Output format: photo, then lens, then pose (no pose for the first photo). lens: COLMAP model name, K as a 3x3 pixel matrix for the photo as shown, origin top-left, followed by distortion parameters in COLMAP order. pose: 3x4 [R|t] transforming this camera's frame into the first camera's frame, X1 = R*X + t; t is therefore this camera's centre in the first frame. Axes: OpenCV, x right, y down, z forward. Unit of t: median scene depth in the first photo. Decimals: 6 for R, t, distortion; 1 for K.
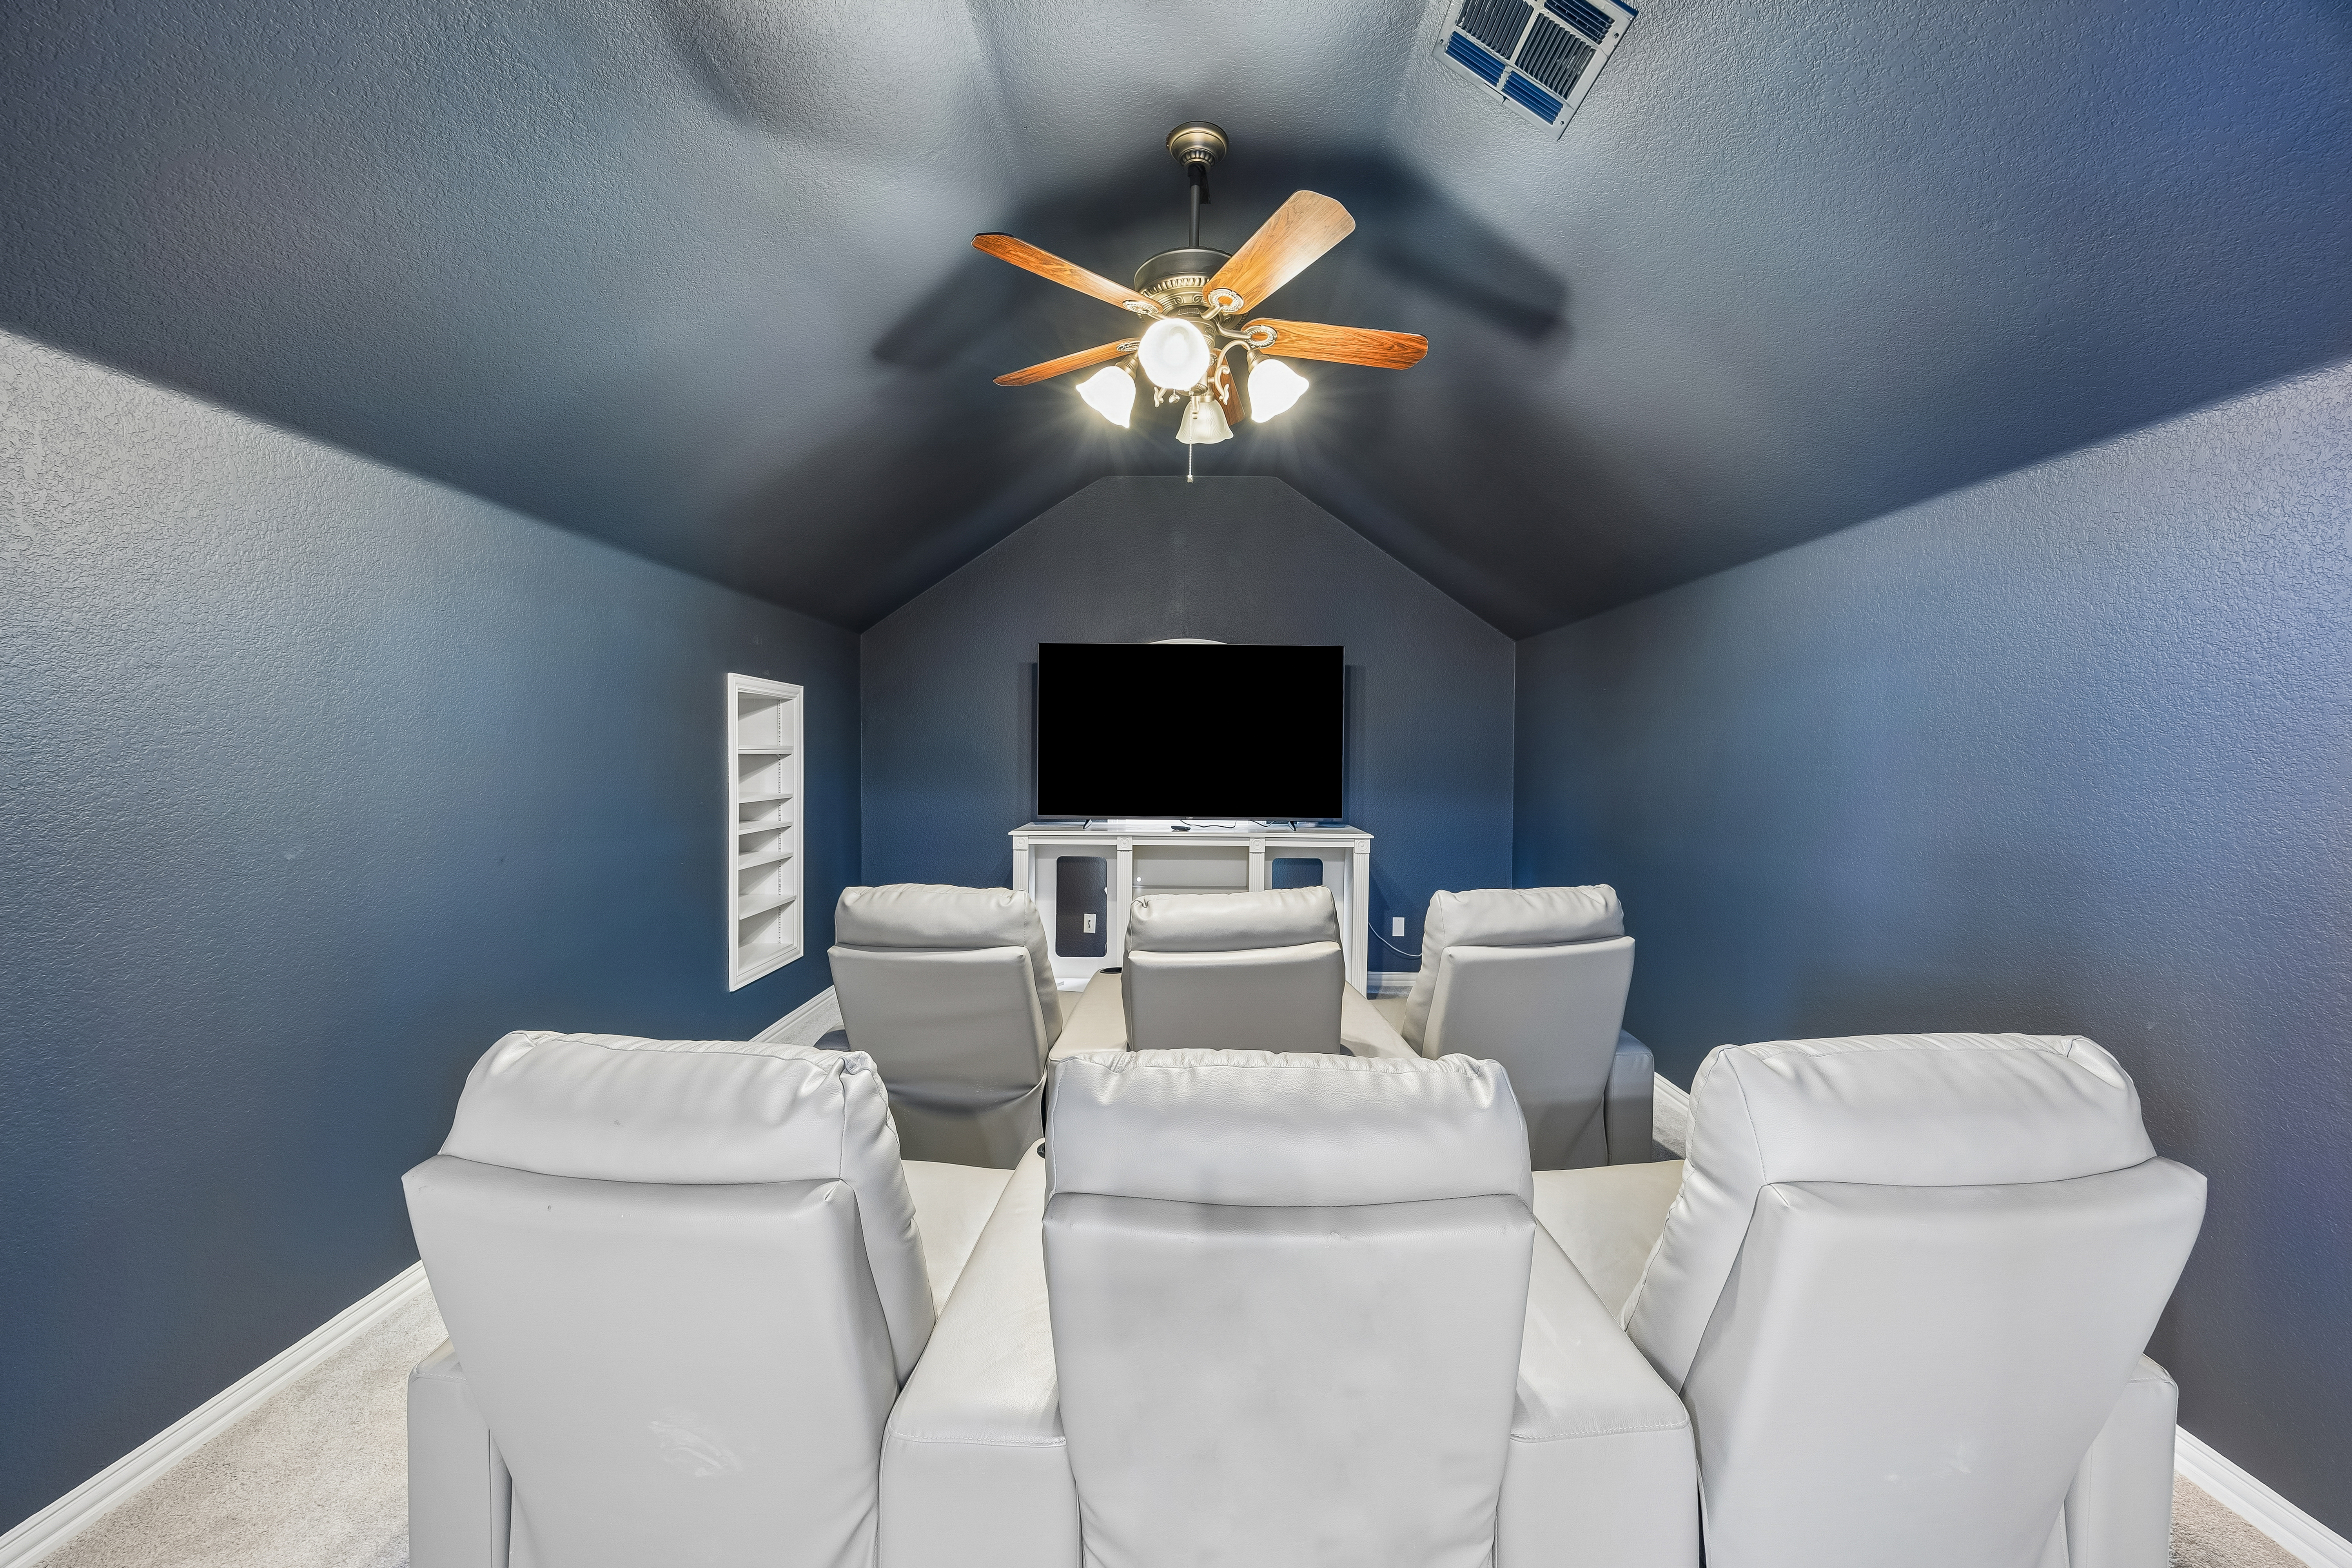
lens RADIAL K [[911.1, 0, 1156.5], [0, 911.1, 784.1], [0, 0, 1]] dist [0.001518, -0.000001]
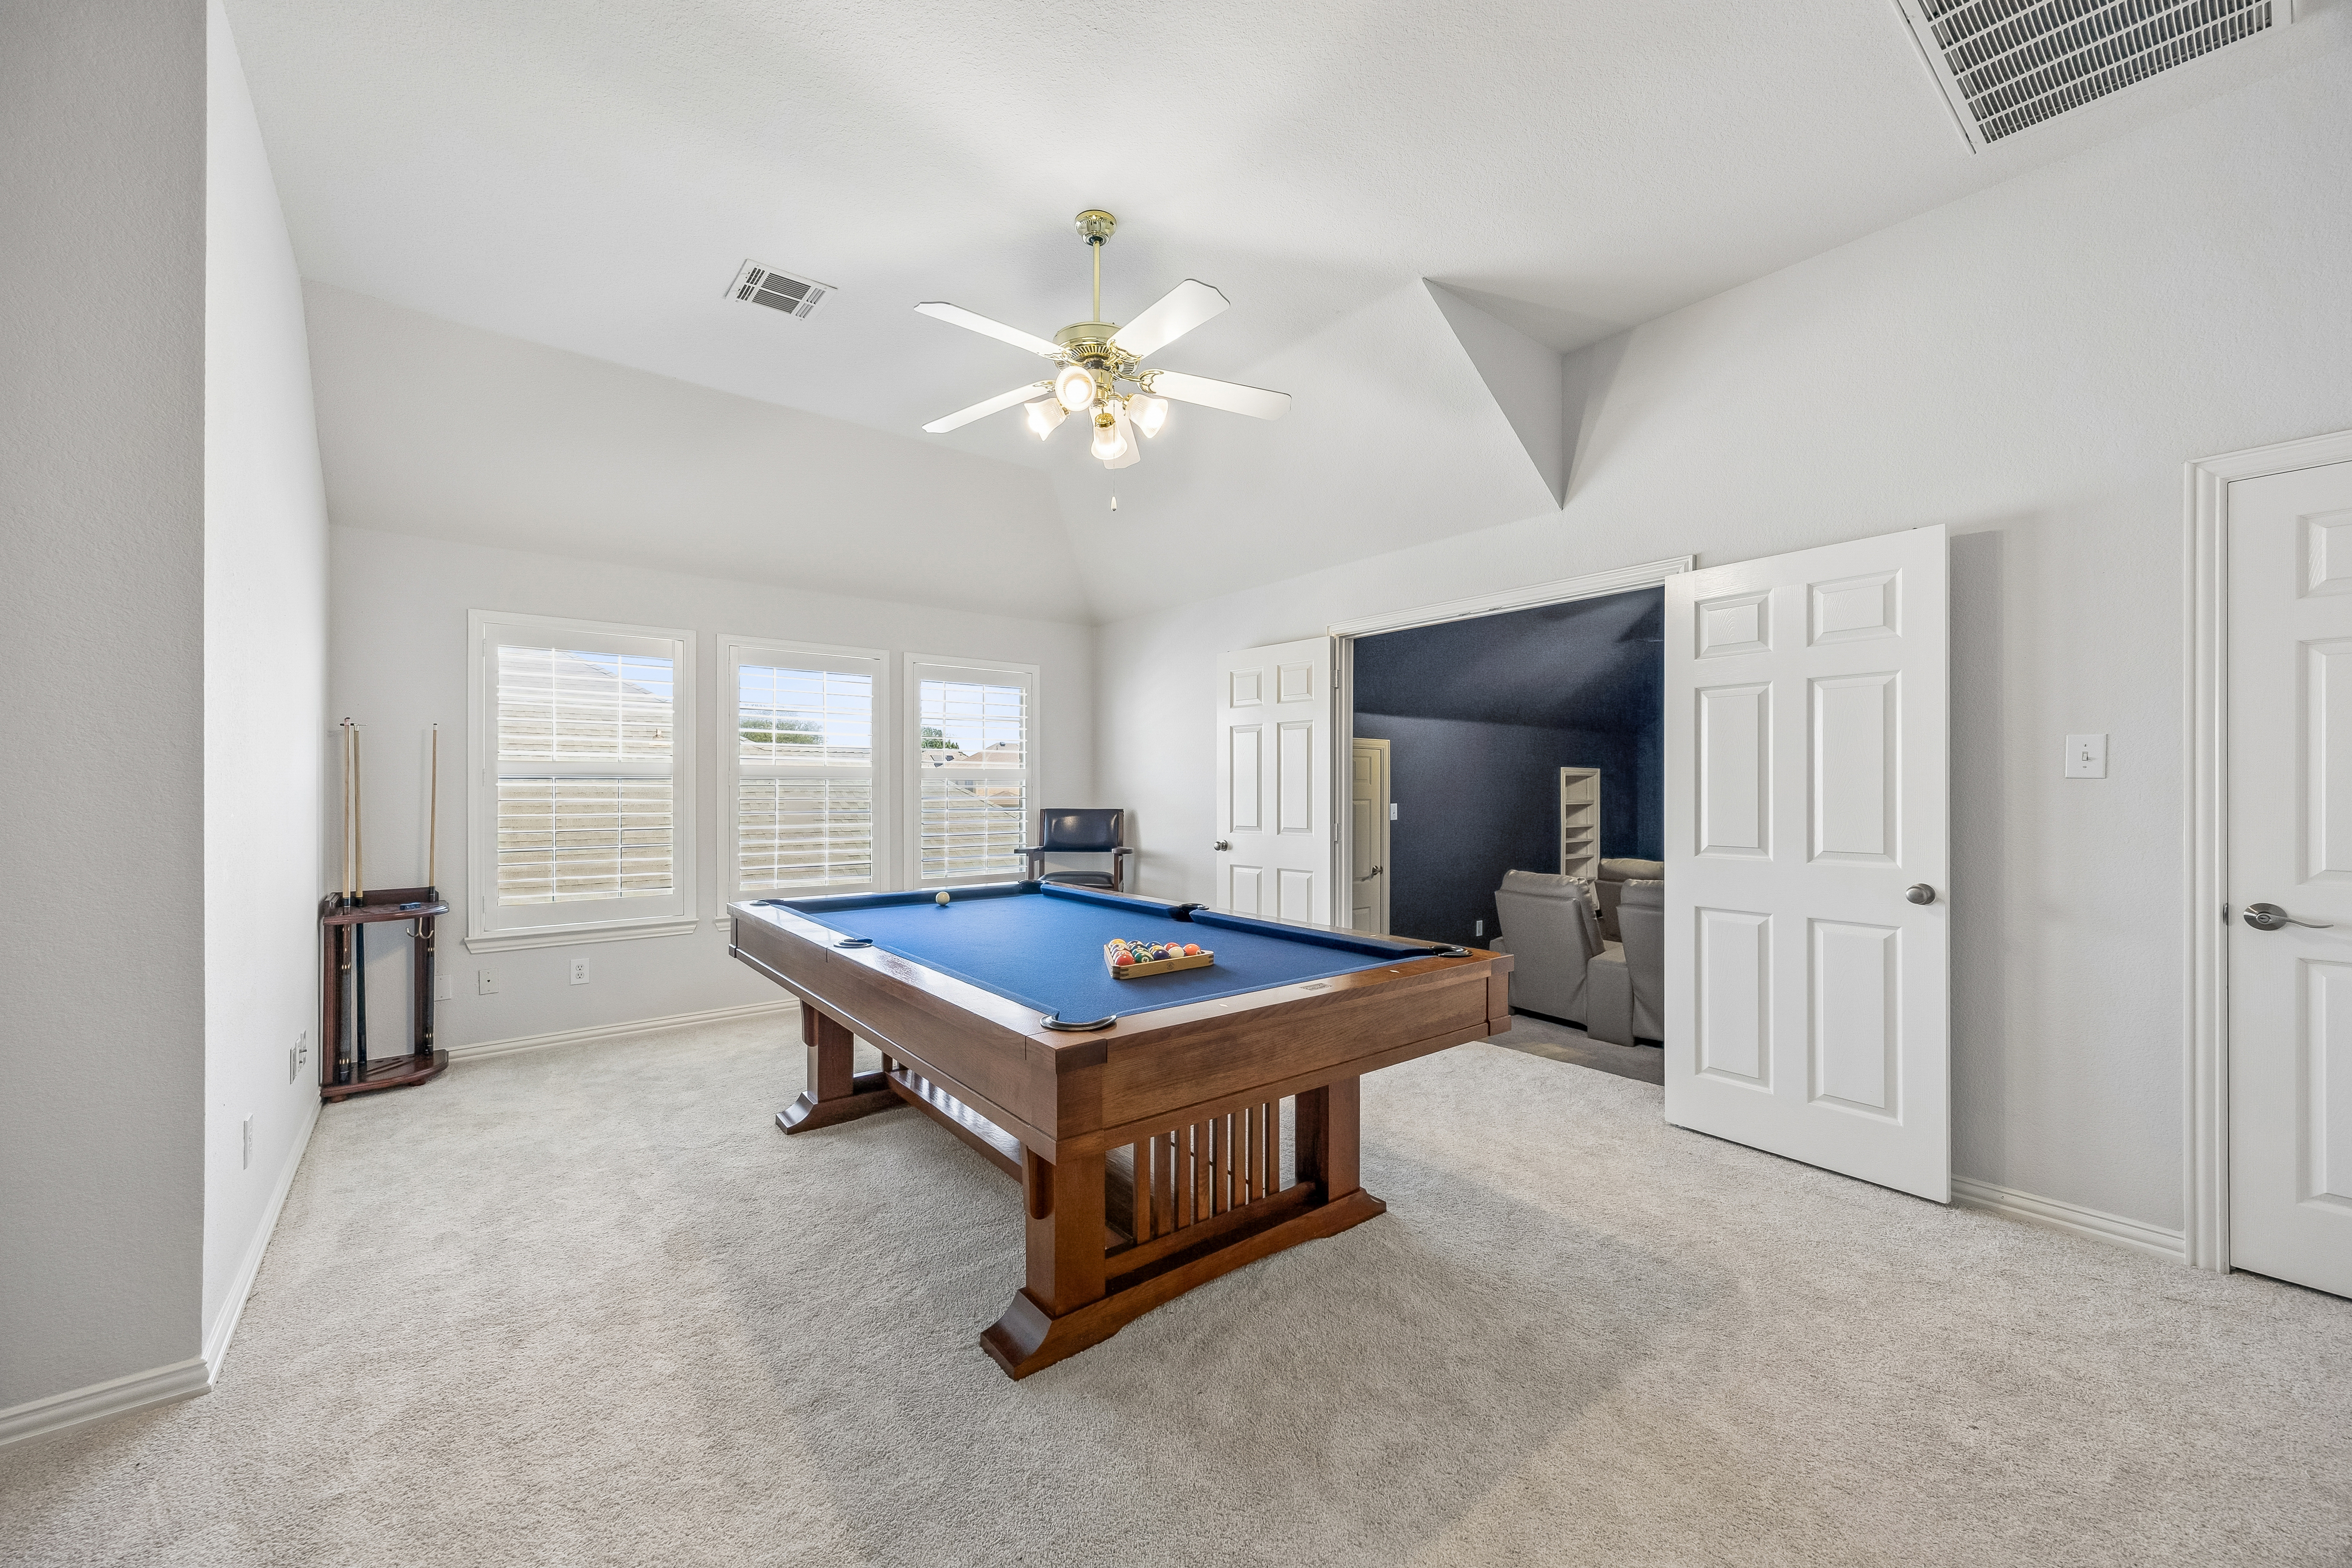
lens RADIAL K [[911.1, 0, 1155.5], [0, 911.1, 790.2], [0, 0, 1]] dist [0.001518, -0.000001]
pose [[0.644602, -0.009366, -0.764461, 0.532488], [-0.013276, 0.999637, -0.023442, -0.004233], [0.764403, 0.025260, 0.644244, -1.066596]]
